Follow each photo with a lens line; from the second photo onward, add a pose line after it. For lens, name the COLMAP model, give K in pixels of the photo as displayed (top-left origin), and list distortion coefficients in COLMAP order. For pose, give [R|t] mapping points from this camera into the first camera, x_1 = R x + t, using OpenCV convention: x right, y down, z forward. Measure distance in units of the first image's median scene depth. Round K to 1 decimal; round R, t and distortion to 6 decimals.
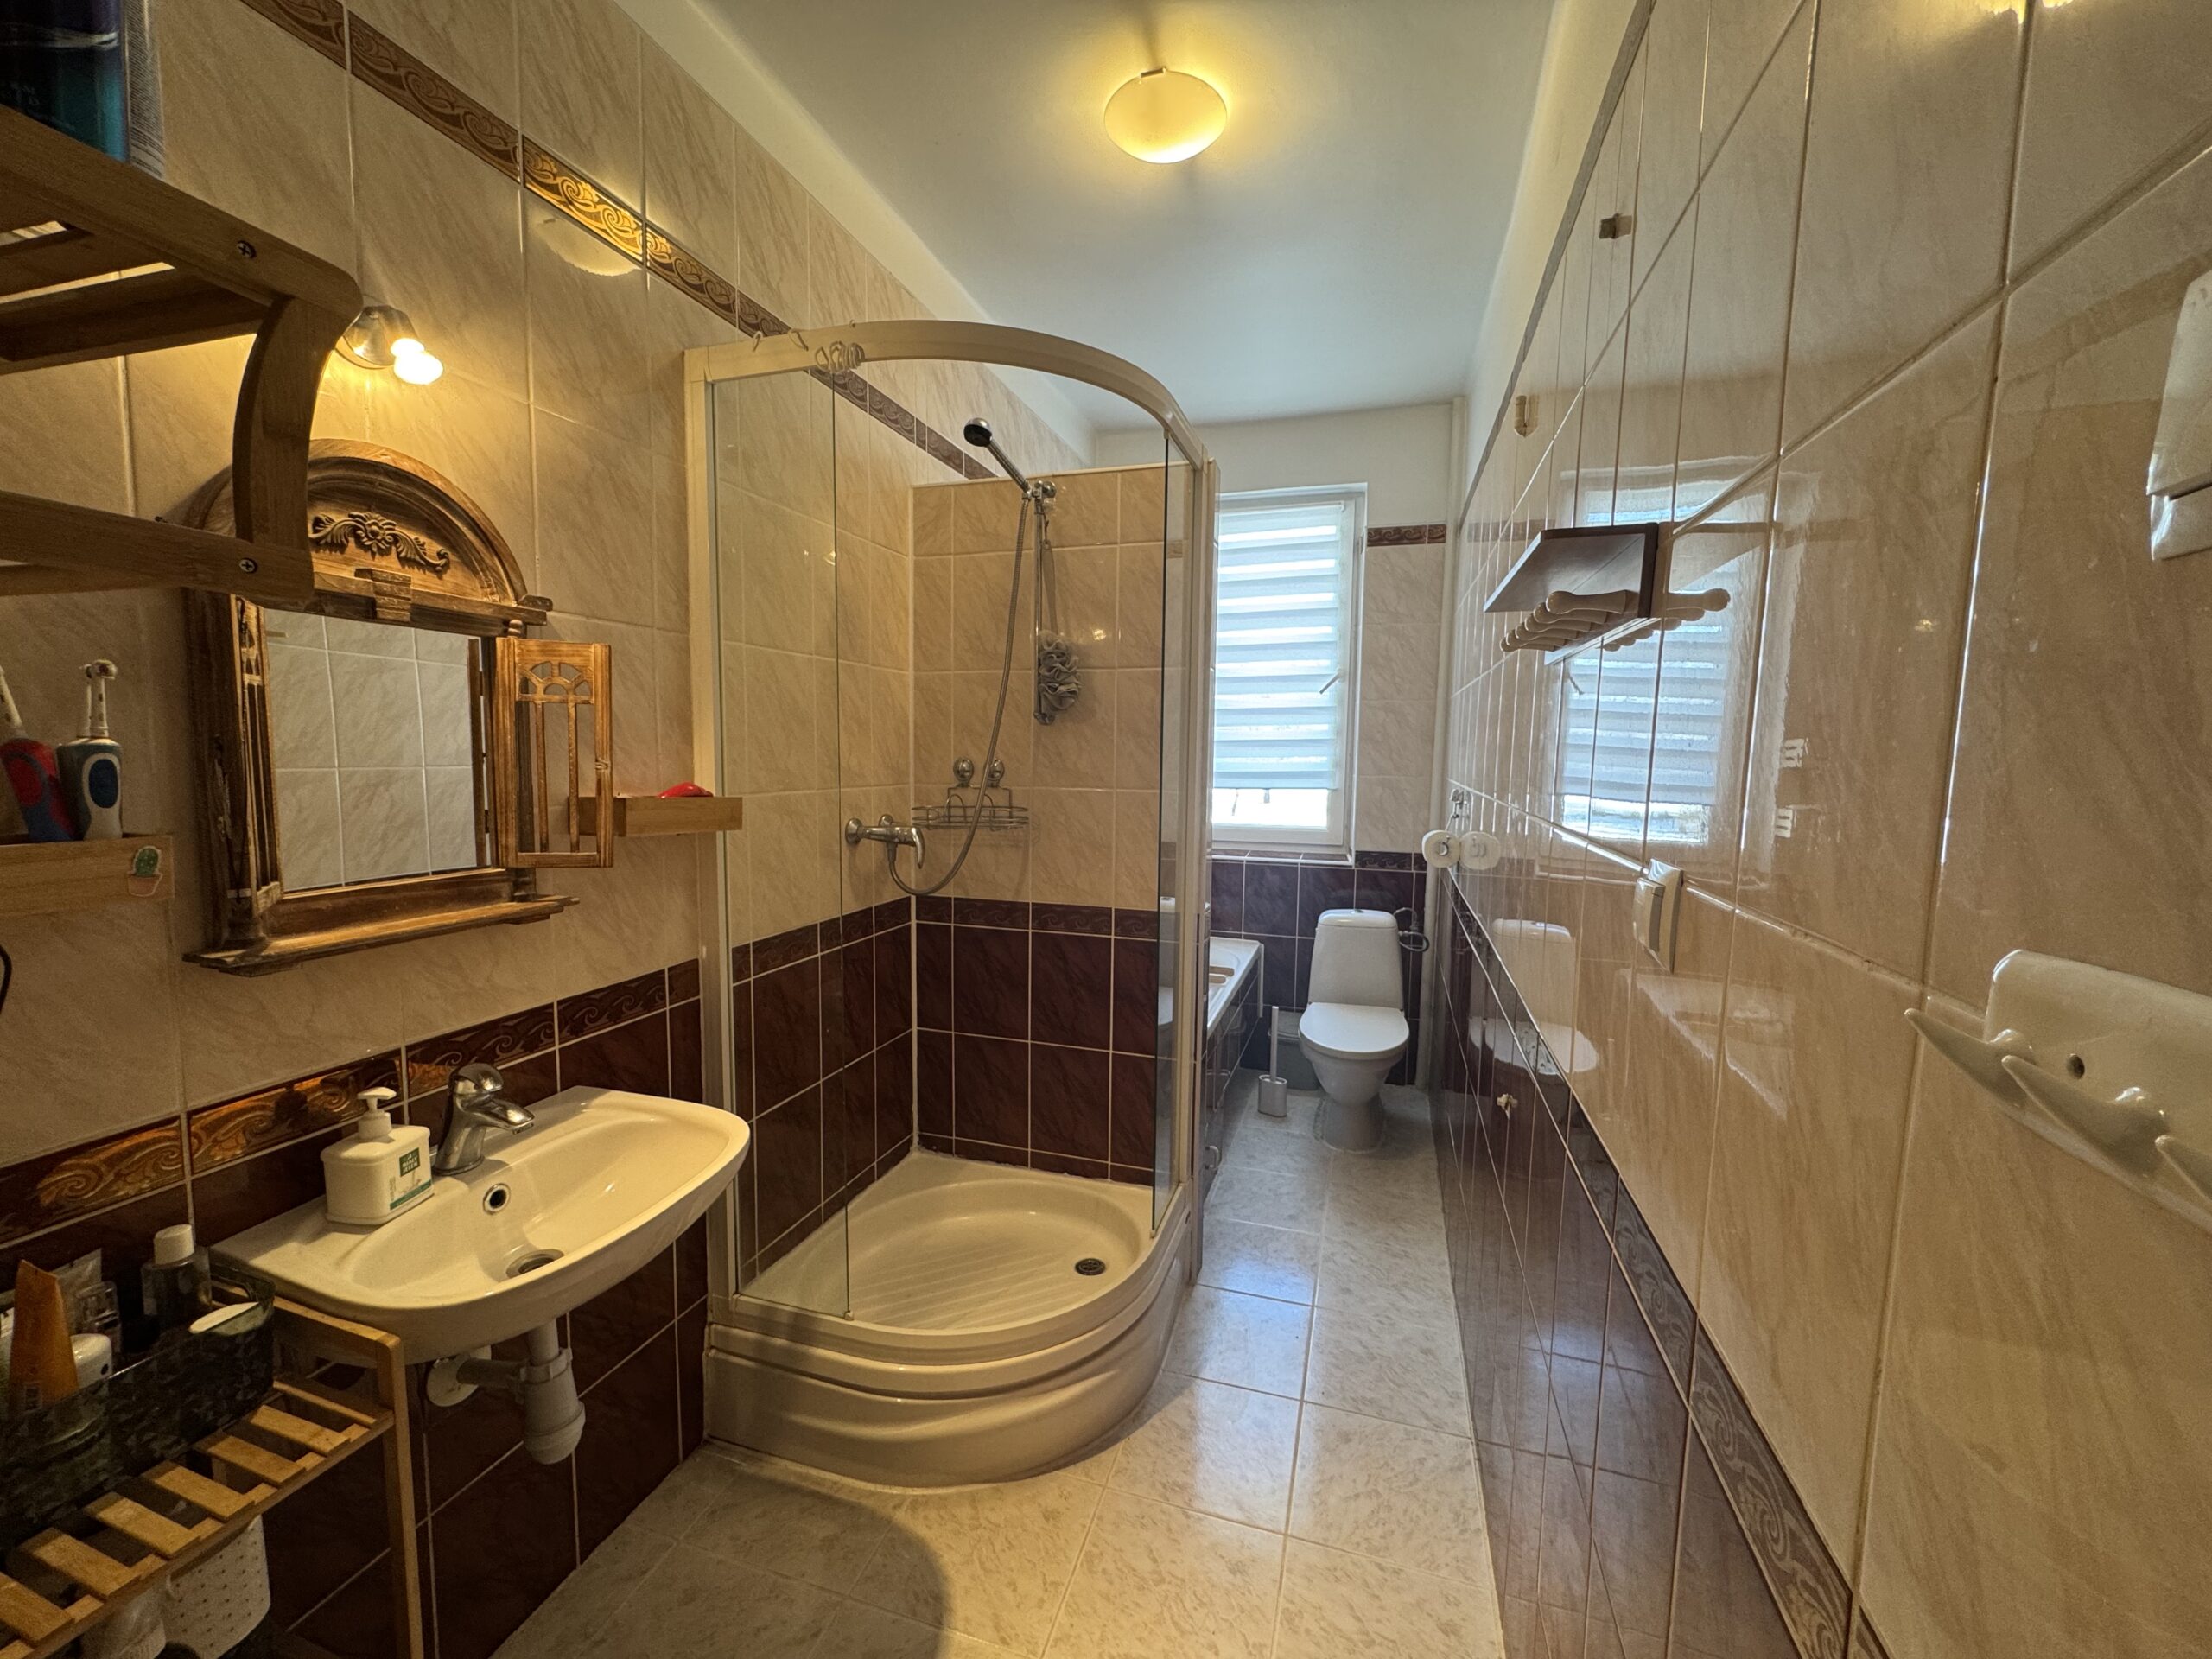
lens RADIAL K [[882.5, 0, 1102.8], [0, 882.5, 831.4], [0, 0, 1]] dist [-0.002450, -0.000155]
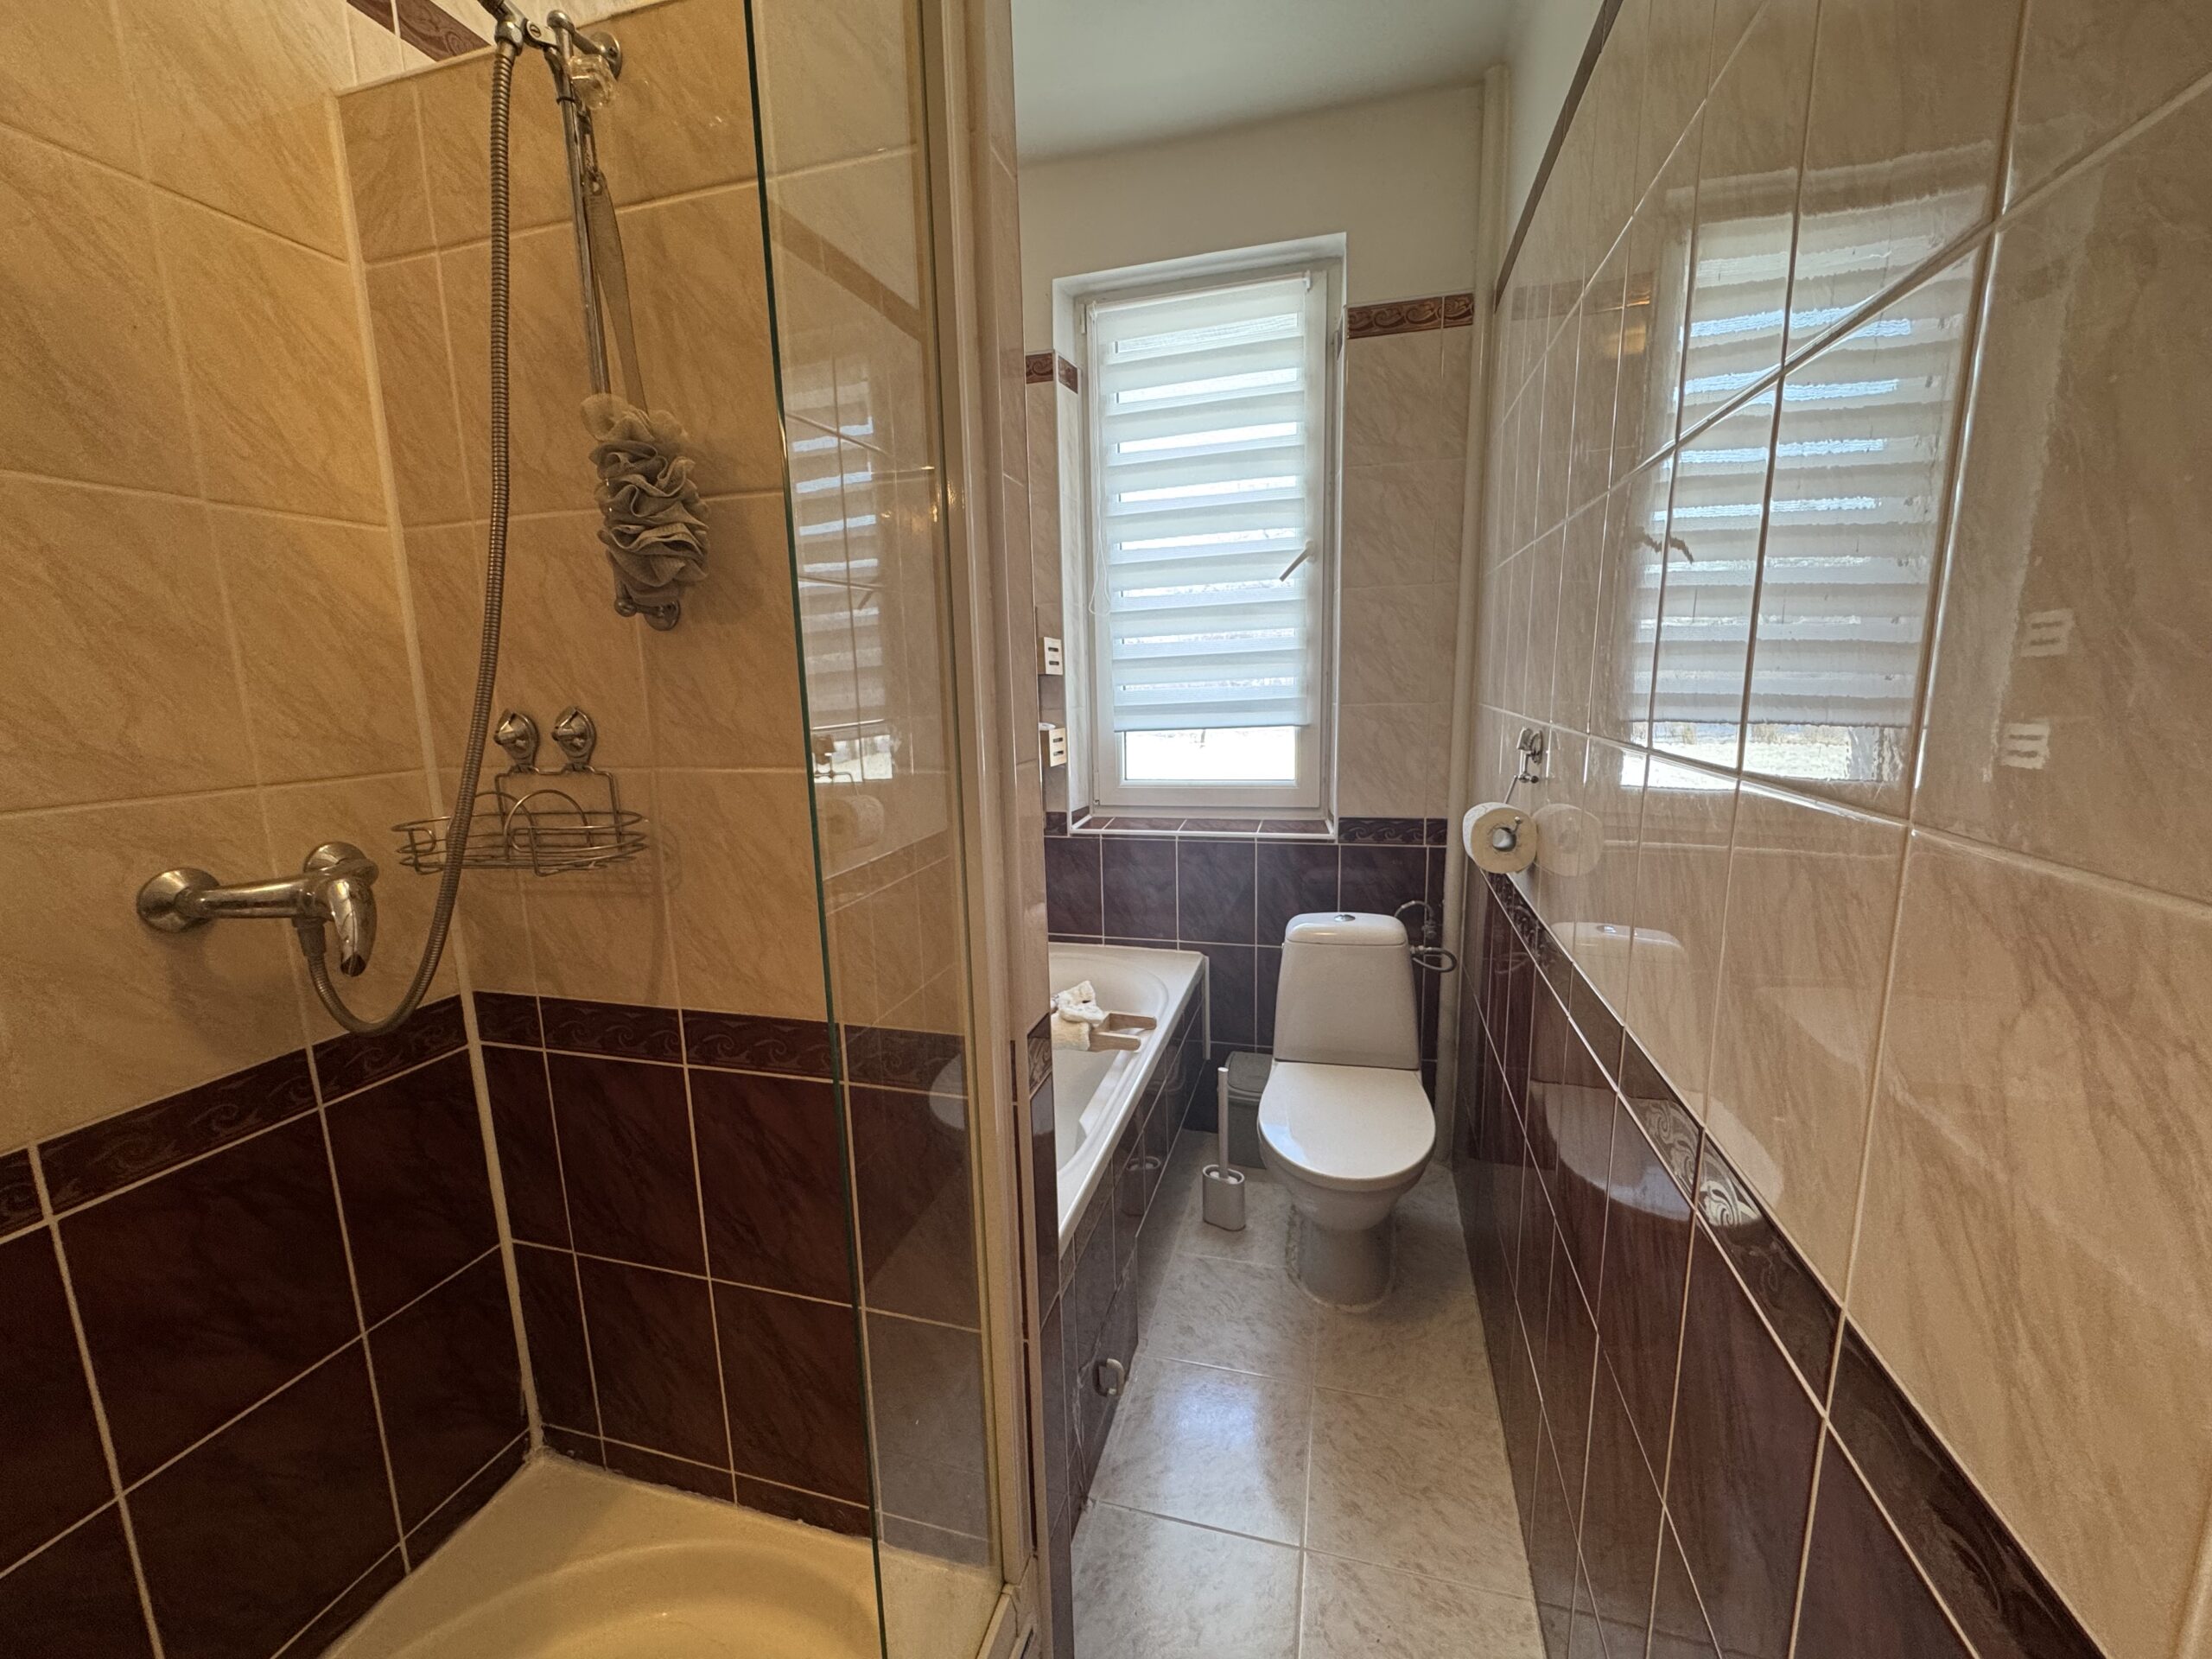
lens RADIAL K [[882.5, 0, 1100.3], [0, 882.5, 833.1], [0, 0, 1]] dist [-0.002450, -0.000155]
pose [[0.998700, -0.044335, 0.025173, 0.100139], [0.042142, 0.995756, 0.081816, -0.032087], [-0.028693, -0.080649, 0.996330, 0.382005]]
